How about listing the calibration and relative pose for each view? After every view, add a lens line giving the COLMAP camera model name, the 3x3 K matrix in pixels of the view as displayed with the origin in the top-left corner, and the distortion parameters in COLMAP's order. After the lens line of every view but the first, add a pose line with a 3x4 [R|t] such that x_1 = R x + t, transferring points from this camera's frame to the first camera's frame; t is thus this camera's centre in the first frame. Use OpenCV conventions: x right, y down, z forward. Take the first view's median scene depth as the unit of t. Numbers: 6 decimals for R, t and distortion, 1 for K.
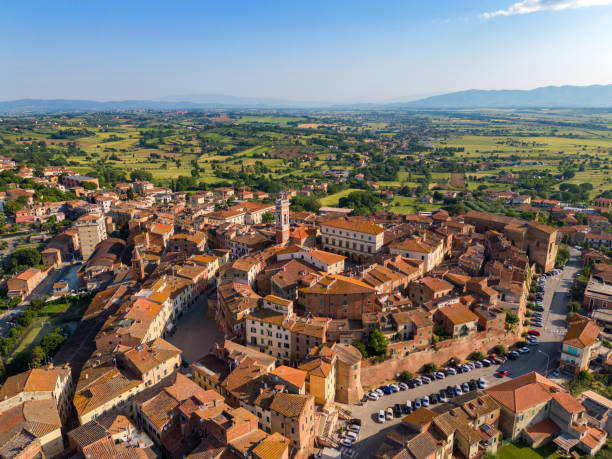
lens RADIAL K [[452.1, 0, 306.0], [0, 452.1, 229.5], [0, 0, 1]] dist [0.015466, -0.007091]
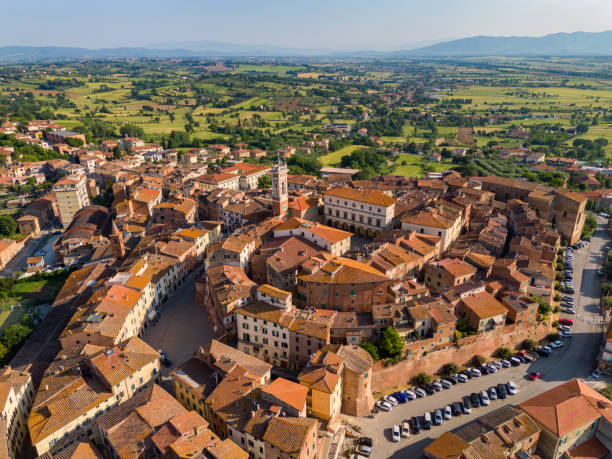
lens RADIAL K [[452.1, 0, 306.0], [0, 452.1, 229.5], [0, 0, 1]] dist [0.015466, -0.007091]
pose [[1.000000, 0.000425, 0.000165, -0.001416], [-0.000440, 0.994676, 0.103054, -0.030322], [-0.000121, -0.103055, 0.994676, 0.105981]]
